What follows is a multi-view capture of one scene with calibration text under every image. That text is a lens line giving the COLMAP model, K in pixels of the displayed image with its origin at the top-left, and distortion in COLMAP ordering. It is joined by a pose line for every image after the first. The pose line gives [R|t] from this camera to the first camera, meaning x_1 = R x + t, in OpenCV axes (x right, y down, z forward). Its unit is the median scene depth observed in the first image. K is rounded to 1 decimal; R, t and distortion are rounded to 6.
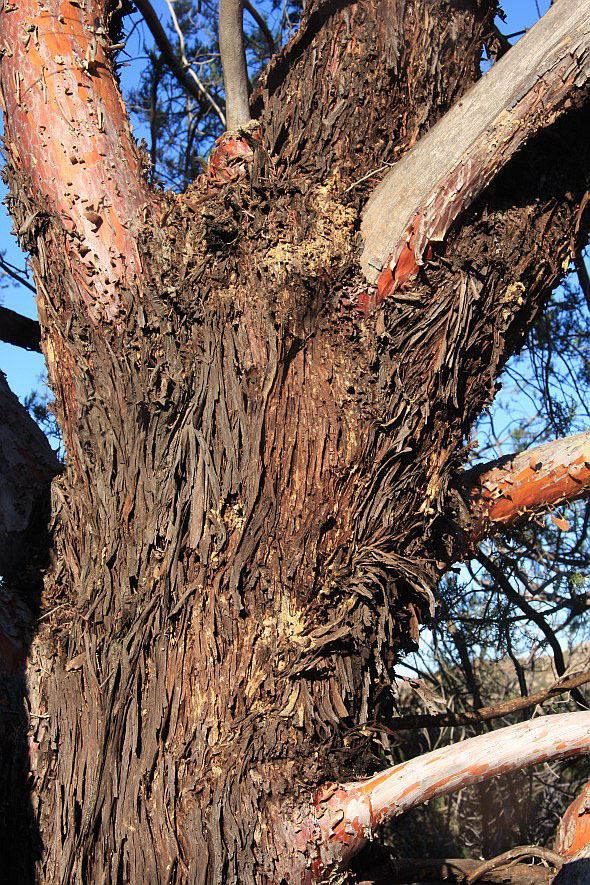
lens RADIAL K [[1664.7, 0, 297.5], [0, 1664.7, 444.9], [0, 0, 1]] dist [0.207434, 0.000000]
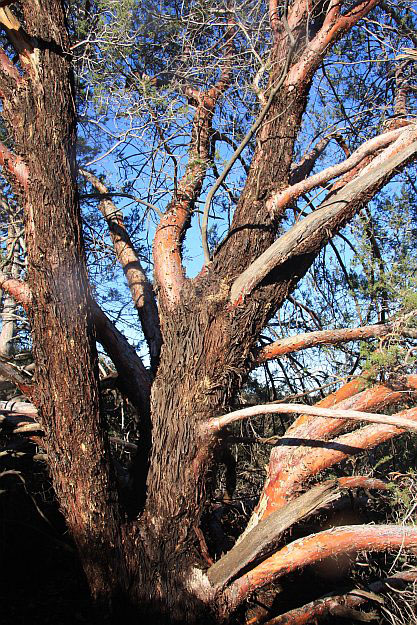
lens RADIAL K [[685.8, 0, 209.3], [0, 685.8, 313.1], [0, 0, 1]] dist [0.018379, 0.000000]
pose [[0.980876, 0.030510, -0.192227, 0.331842], [-0.021605, 0.998601, 0.048255, -0.159230], [0.193430, -0.043180, 0.980163, -0.757627]]
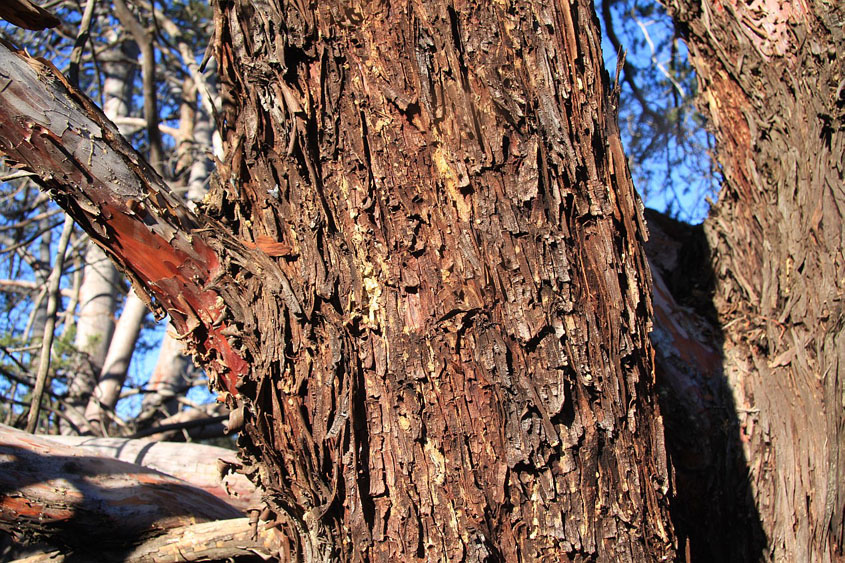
lens RADIAL K [[927.3, 0, 422.4], [0, 927.3, 280.0], [0, 0, 1]] dist [0.018379, 0.000000]
pose [[0.968547, -0.020523, -0.247983, -0.202115], [0.003394, 0.997590, -0.069305, 0.119319], [0.248807, 0.066283, 0.966282, 0.388649]]
